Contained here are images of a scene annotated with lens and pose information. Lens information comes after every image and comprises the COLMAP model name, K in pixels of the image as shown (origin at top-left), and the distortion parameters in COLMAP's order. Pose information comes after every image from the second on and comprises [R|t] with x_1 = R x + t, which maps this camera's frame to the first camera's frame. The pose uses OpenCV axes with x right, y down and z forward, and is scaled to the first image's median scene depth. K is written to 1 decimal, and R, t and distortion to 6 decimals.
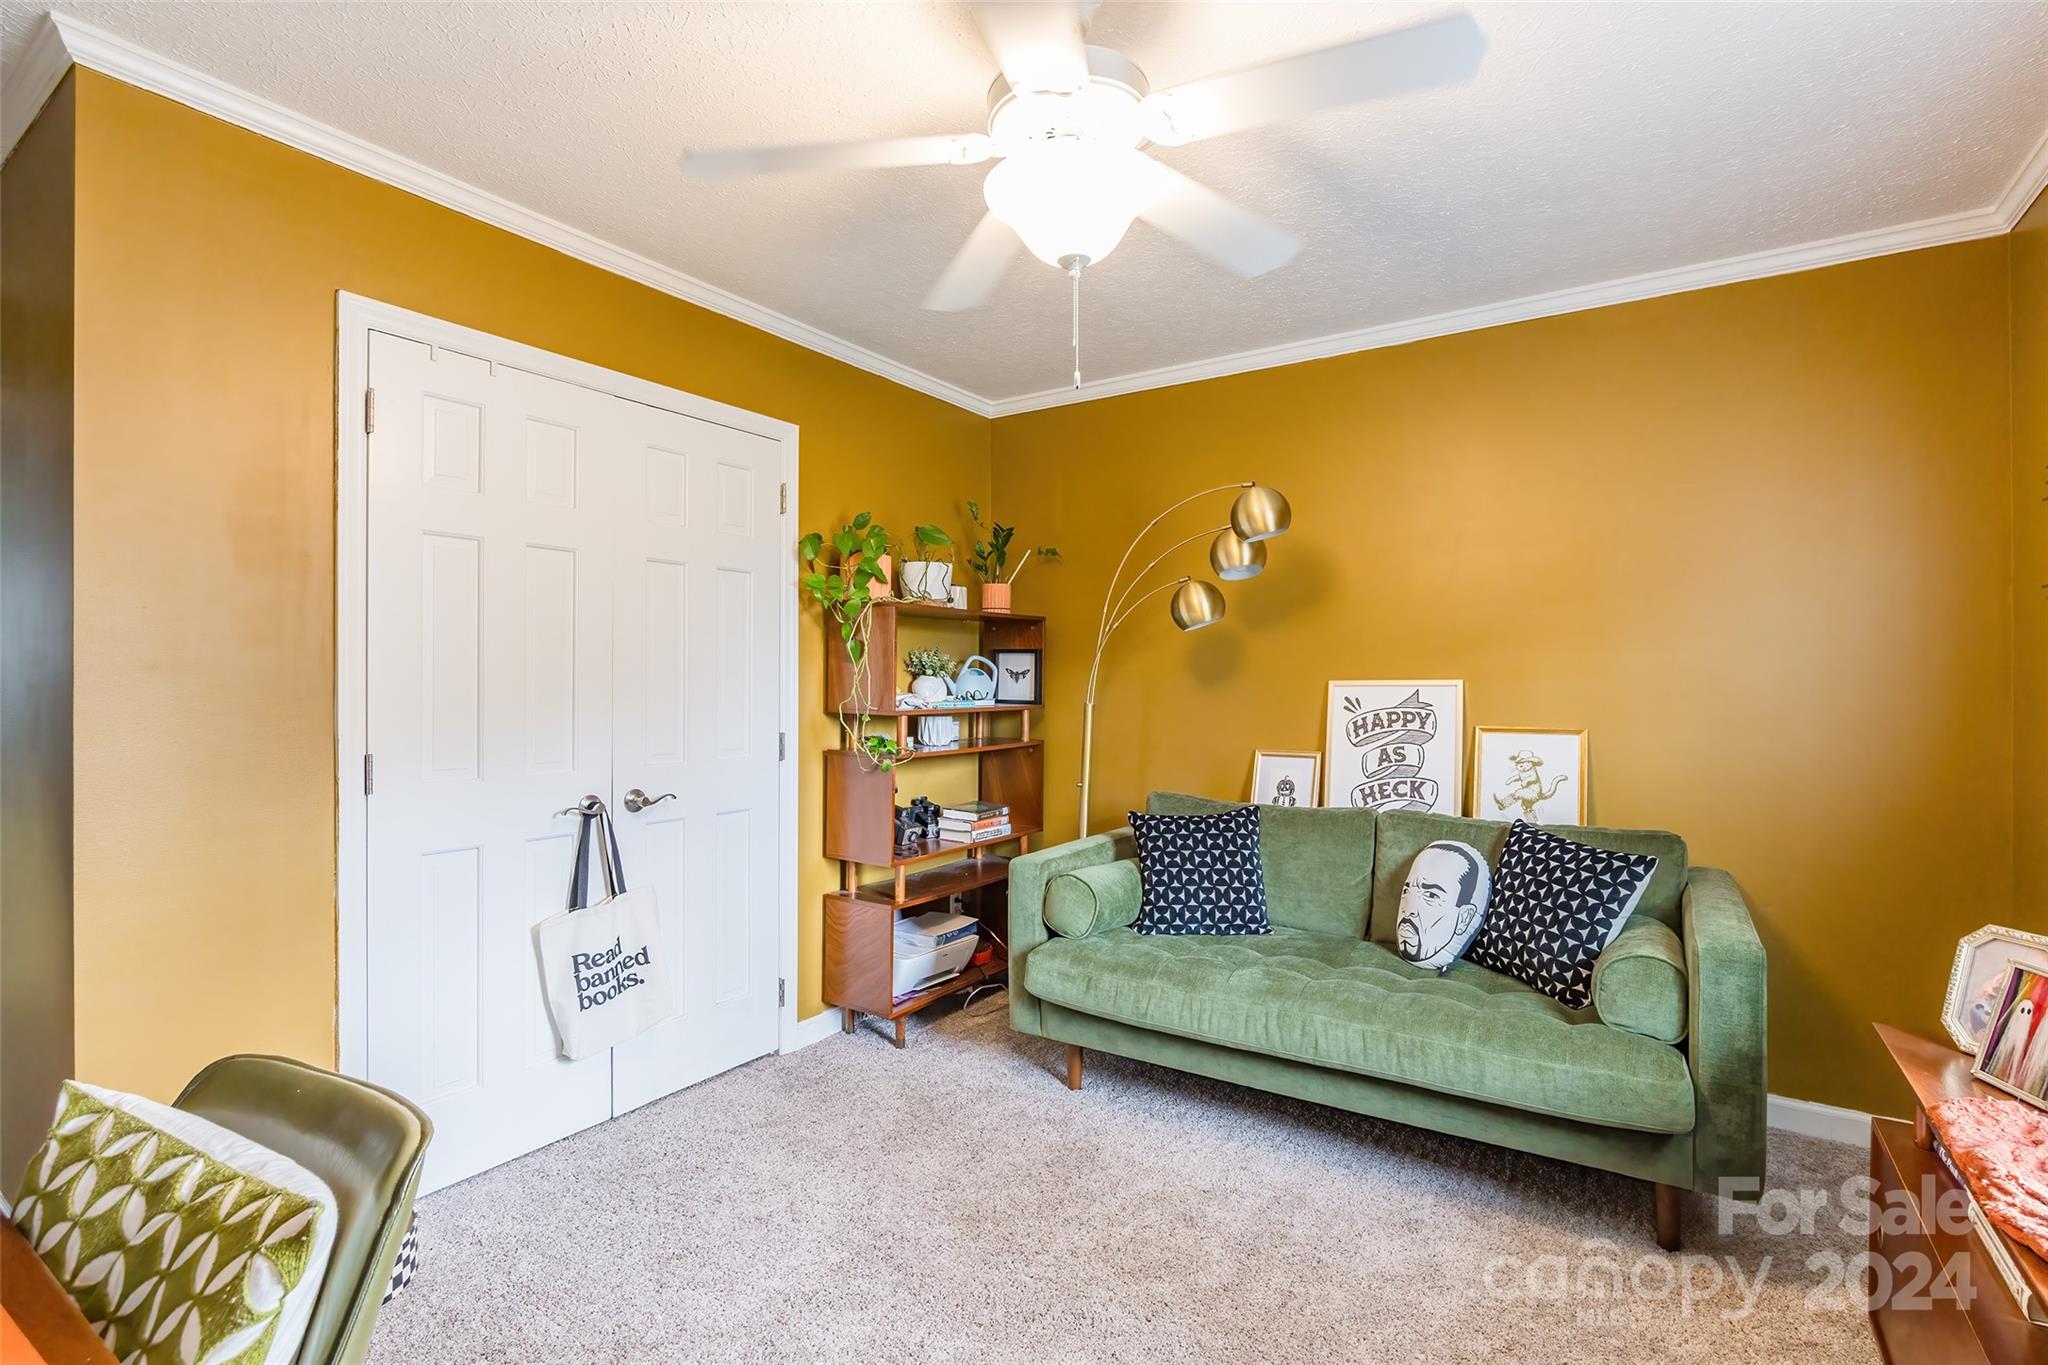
lens RADIAL K [[946.5, 0, 1022.5], [0, 946.5, 678.8], [0, 0, 1]] dist [-0.009210, 0.001732]
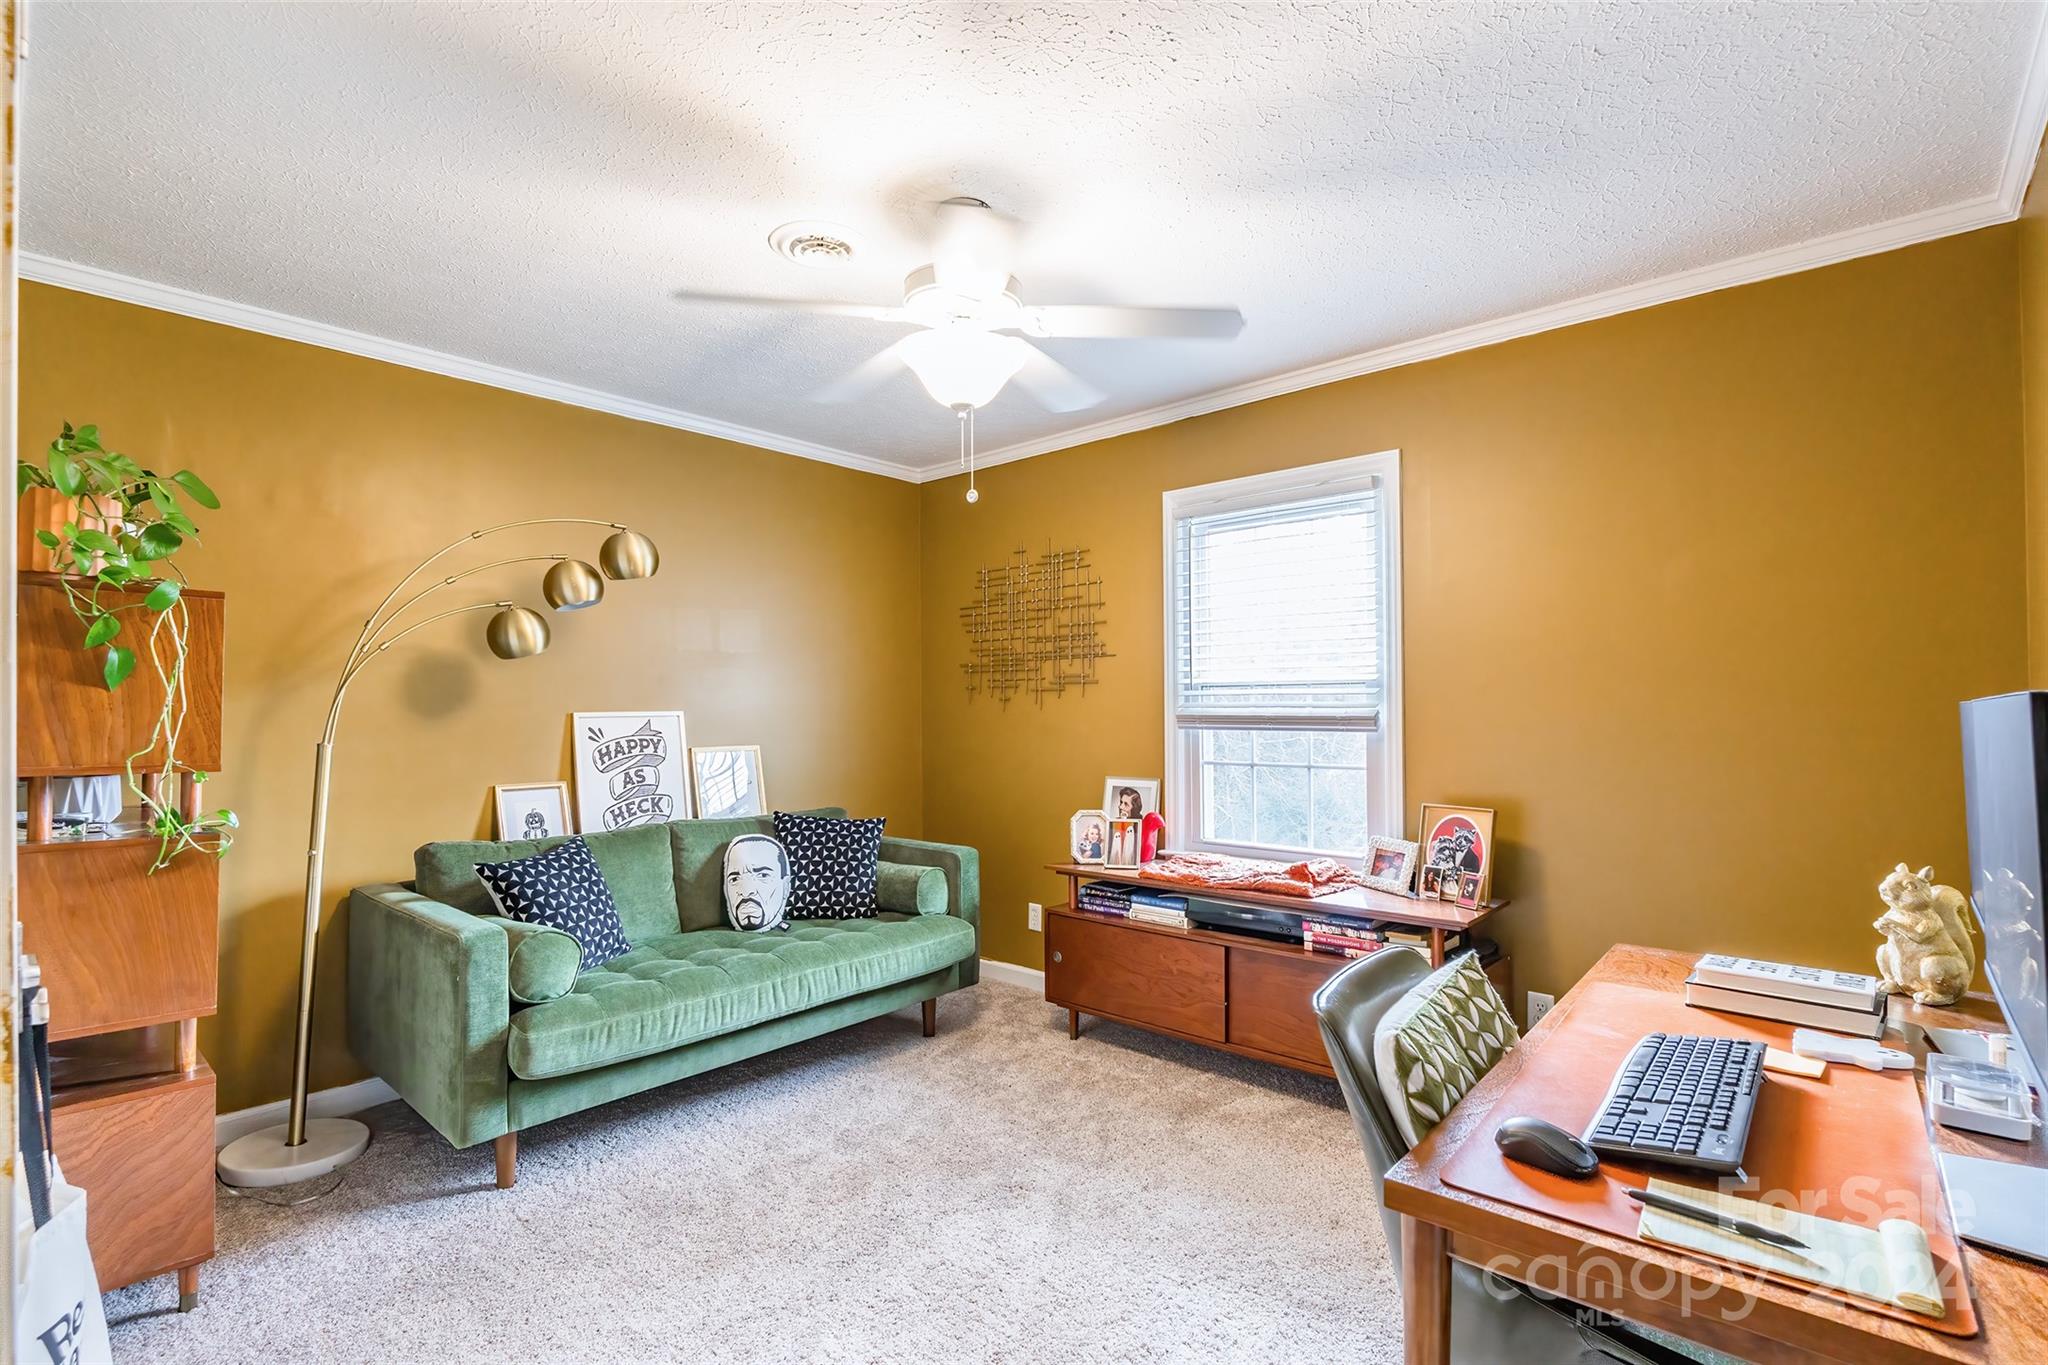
lens RADIAL K [[946.5, 0, 1014.1], [0, 946.5, 694.6], [0, 0, 1]] dist [-0.009210, 0.001732]
pose [[0.159313, 0.010118, 0.987176, -0.672106], [0.002270, 0.999941, -0.010615, -0.005996], [-0.987226, 0.003932, 0.159281, 0.370840]]
